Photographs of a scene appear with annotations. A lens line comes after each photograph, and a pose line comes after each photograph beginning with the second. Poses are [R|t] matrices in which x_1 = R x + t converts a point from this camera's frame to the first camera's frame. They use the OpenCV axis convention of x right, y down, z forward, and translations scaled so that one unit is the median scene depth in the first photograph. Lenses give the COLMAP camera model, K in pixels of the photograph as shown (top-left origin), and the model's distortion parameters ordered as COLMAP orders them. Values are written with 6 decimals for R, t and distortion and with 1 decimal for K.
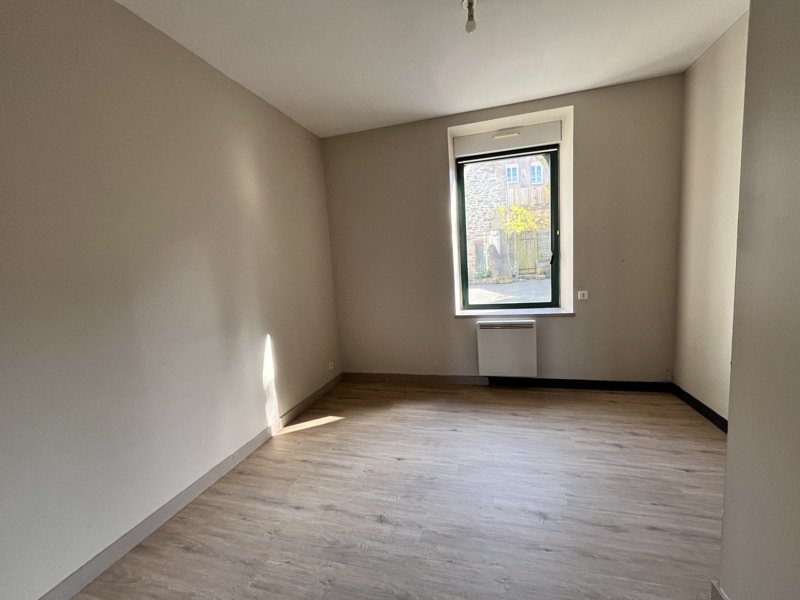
lens RADIAL K [[322.2, 0, 401.4], [0, 322.2, 298.1], [0, 0, 1]] dist [-0.000160, -0.000410]
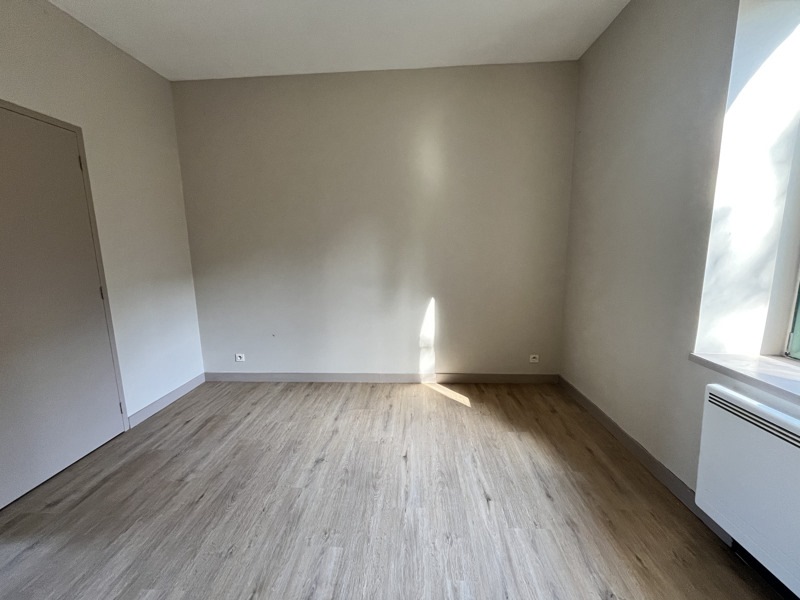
lens RADIAL K [[322.2, 0, 401.2], [0, 322.2, 302.6], [0, 0, 1]] dist [-0.000160, -0.000410]
pose [[0.225931, 0.219598, -0.949069, 0.693395], [-0.101361, 0.974271, 0.201300, -0.094768], [0.968856, 0.050719, 0.242377, 0.687767]]
